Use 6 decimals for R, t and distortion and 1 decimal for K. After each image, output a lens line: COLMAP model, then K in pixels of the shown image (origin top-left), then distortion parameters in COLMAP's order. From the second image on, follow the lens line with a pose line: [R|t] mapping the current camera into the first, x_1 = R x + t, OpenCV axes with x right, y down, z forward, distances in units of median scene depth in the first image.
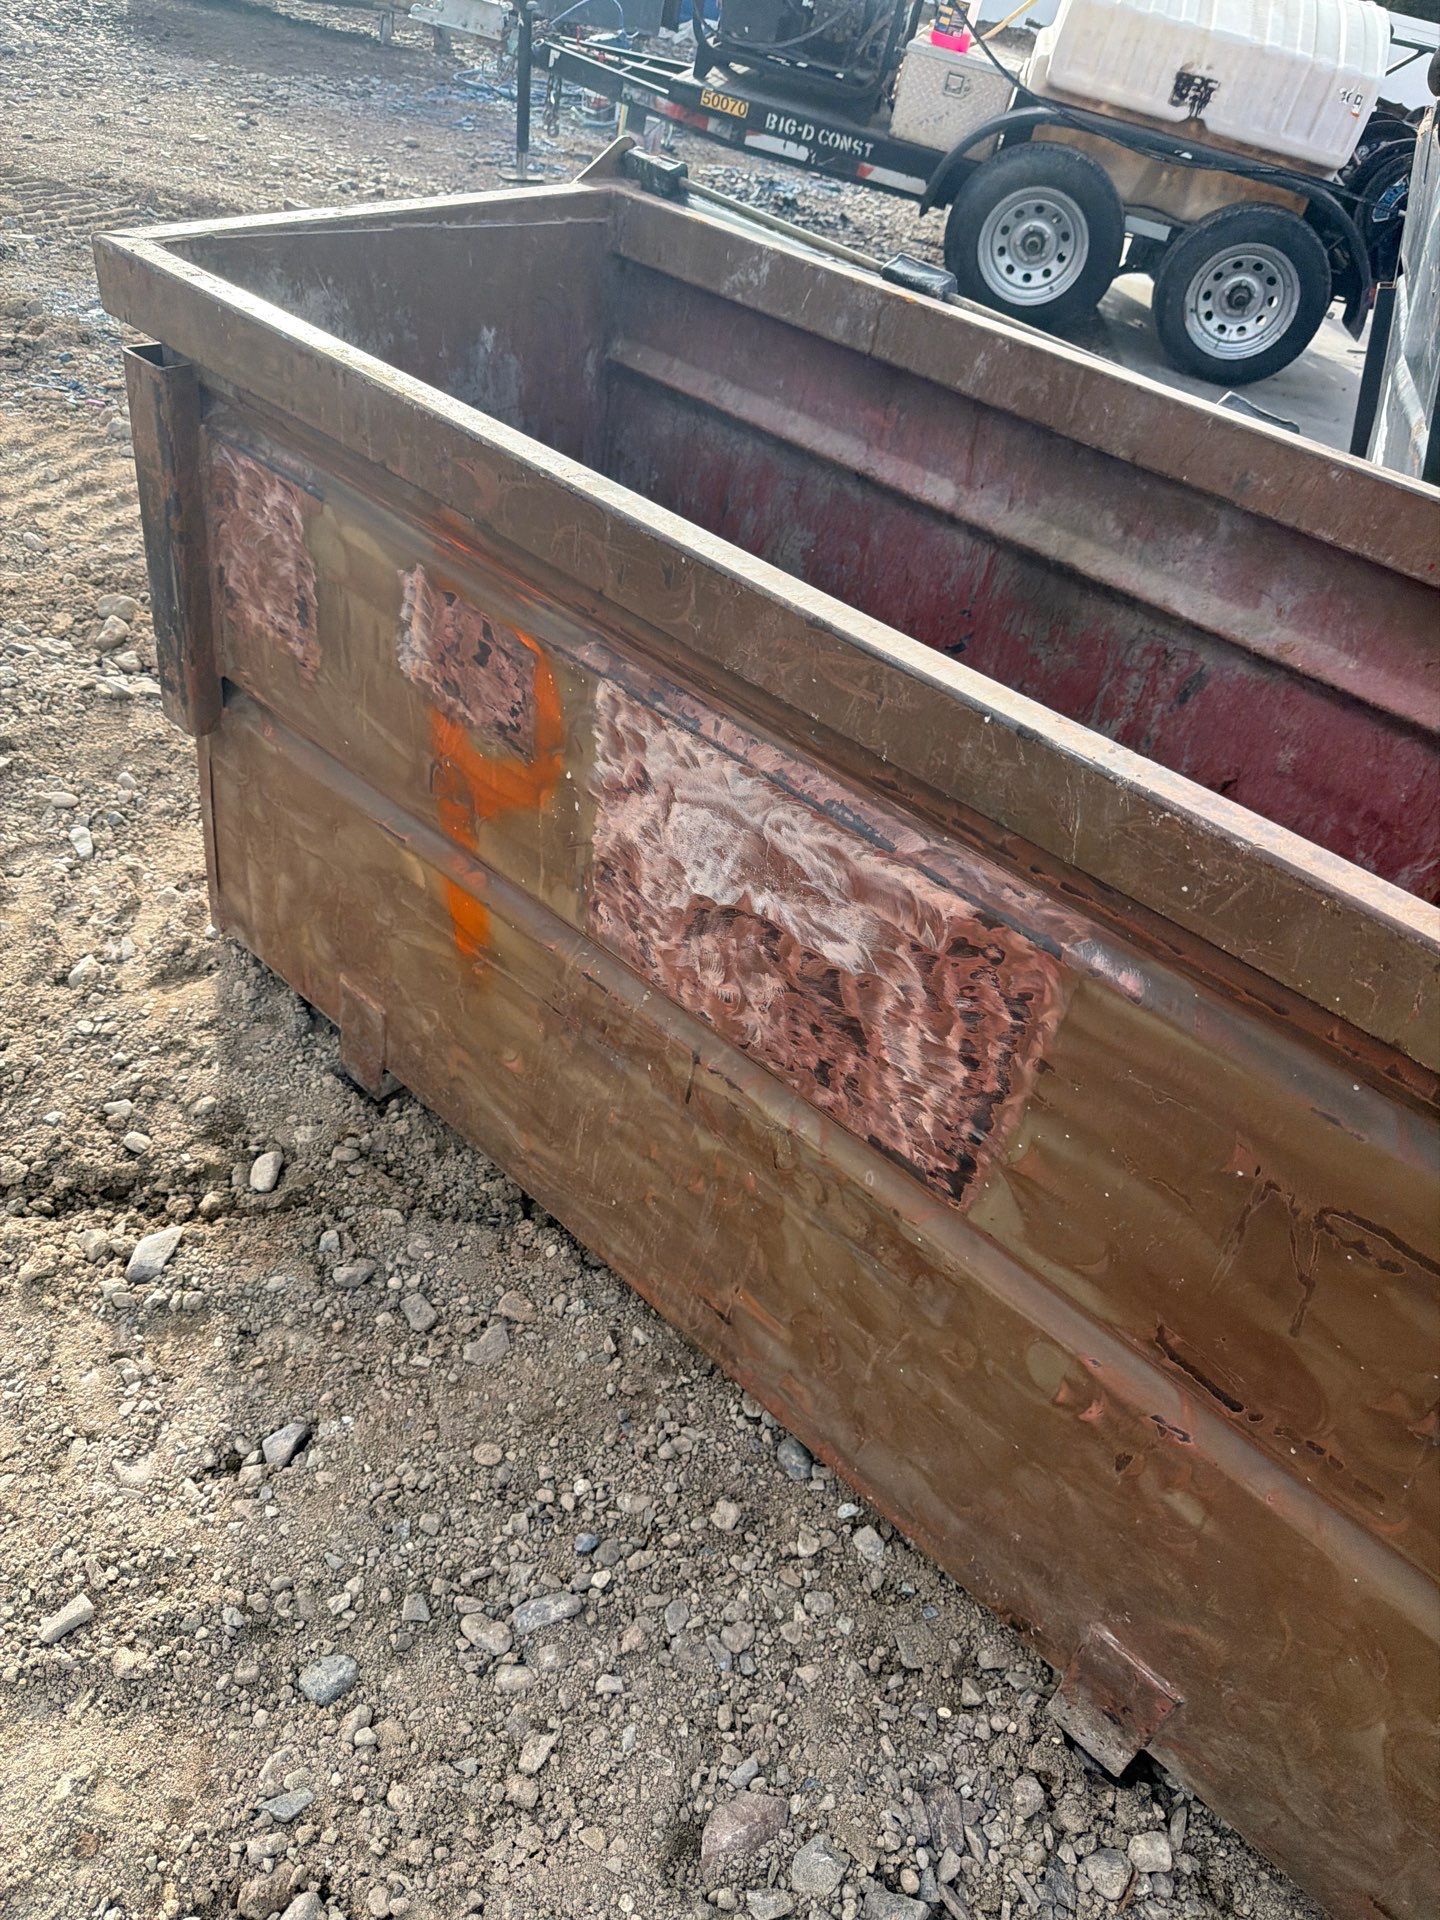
lens RADIAL K [[1363.2, 0, 543.0], [0, 1363.2, 984.5], [0, 0, 1]] dist [0.094570, -0.115664]
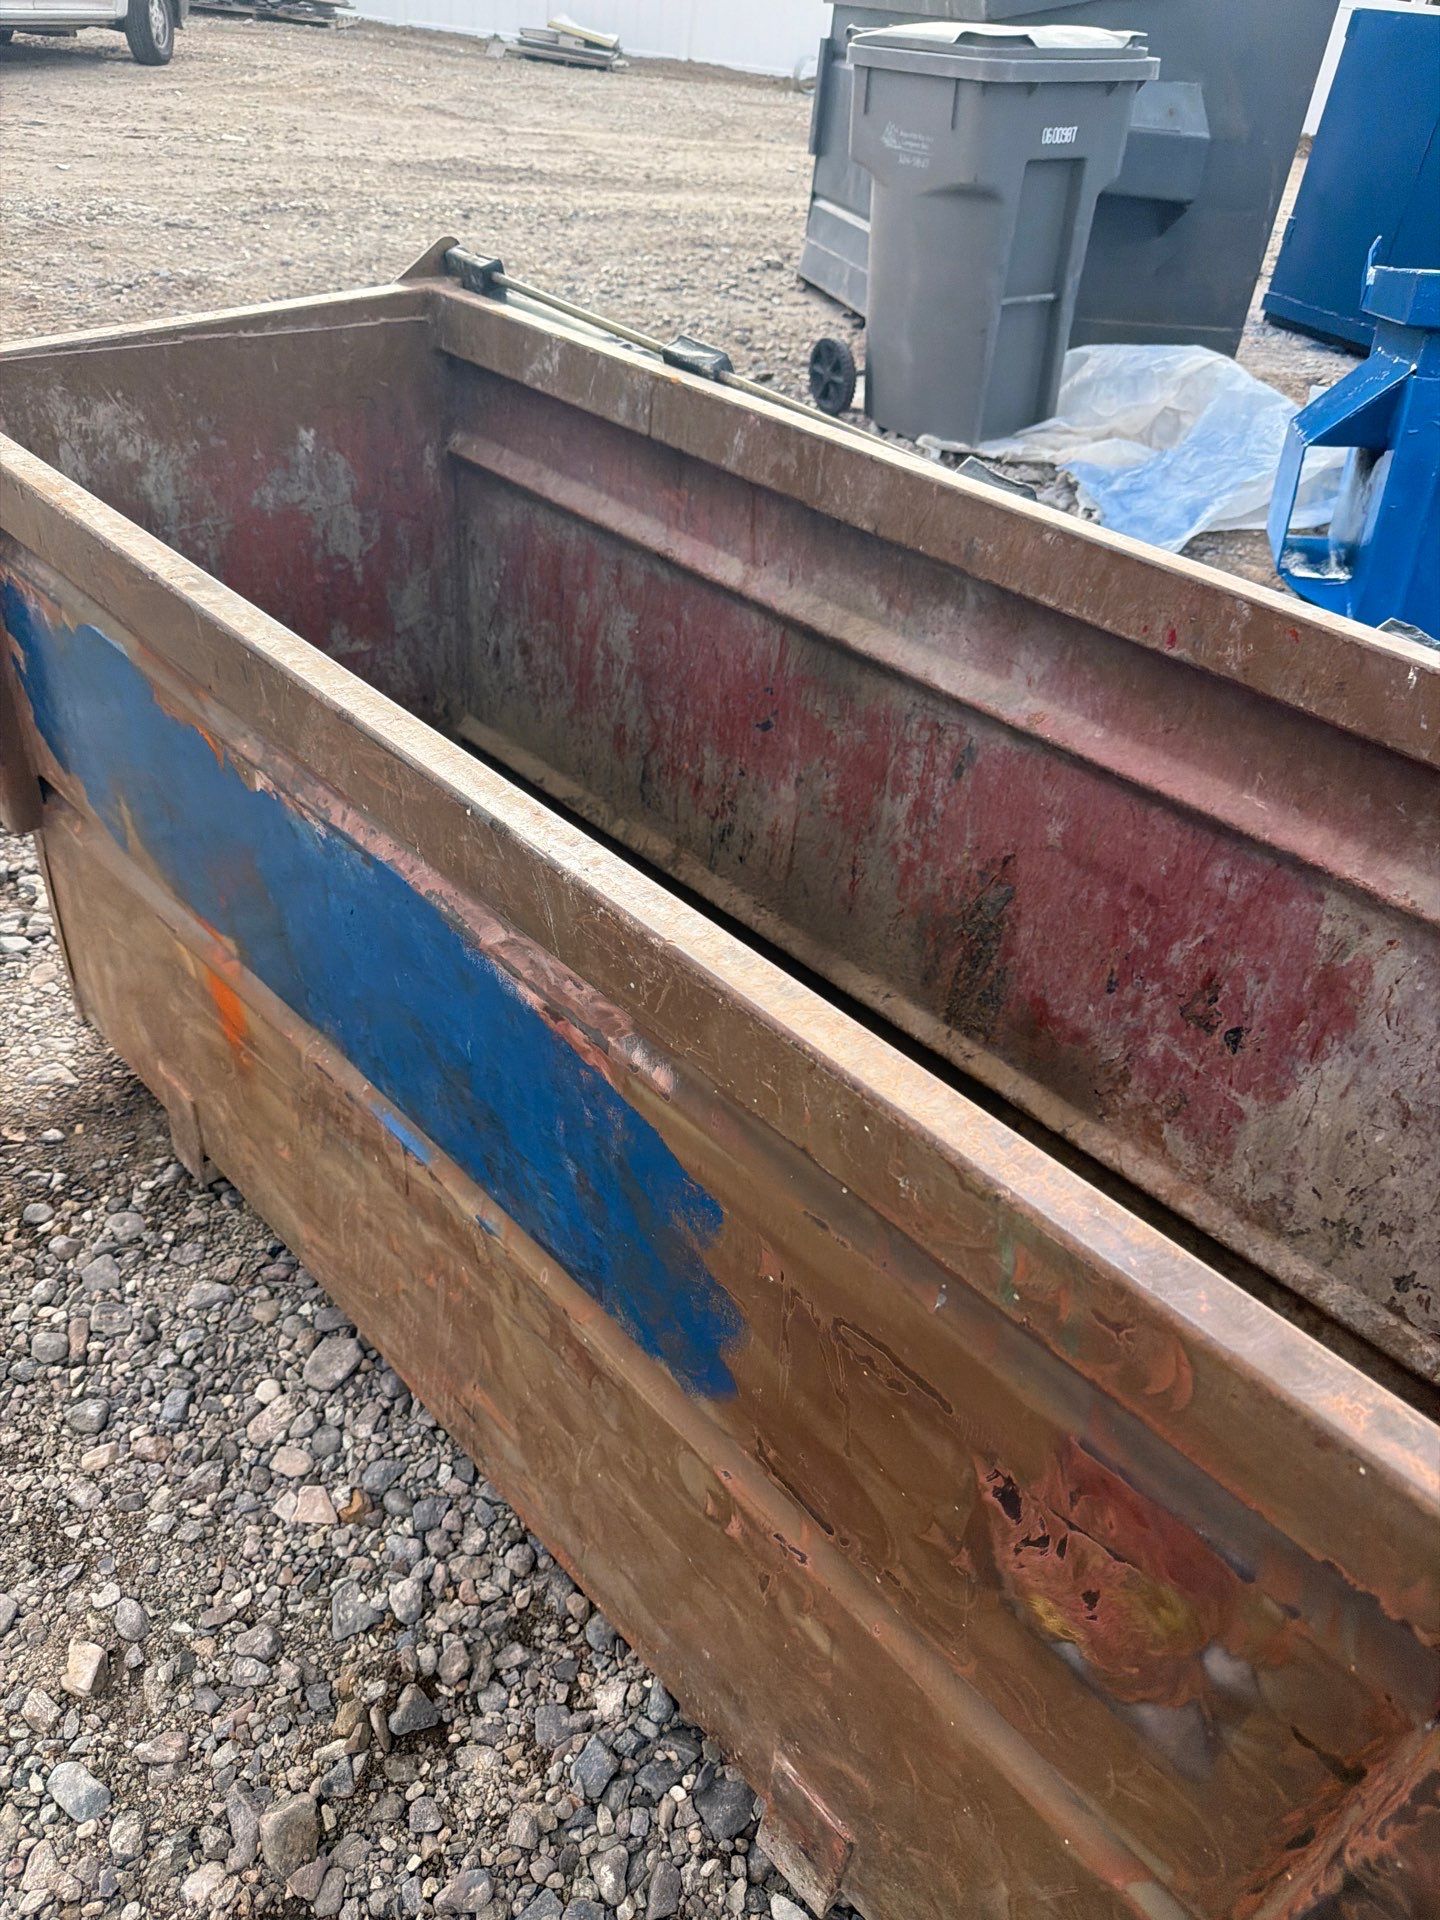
lens RADIAL K [[1325.9, 0, 723.0], [0, 1325.9, 1005.2], [0, 0, 1]] dist [0.102561, -0.143463]
pose [[0.994392, -0.011704, -0.105104, 0.405117], [0.008503, 0.999488, -0.030855, -0.016958], [0.105412, 0.029789, 0.993982, 0.061006]]
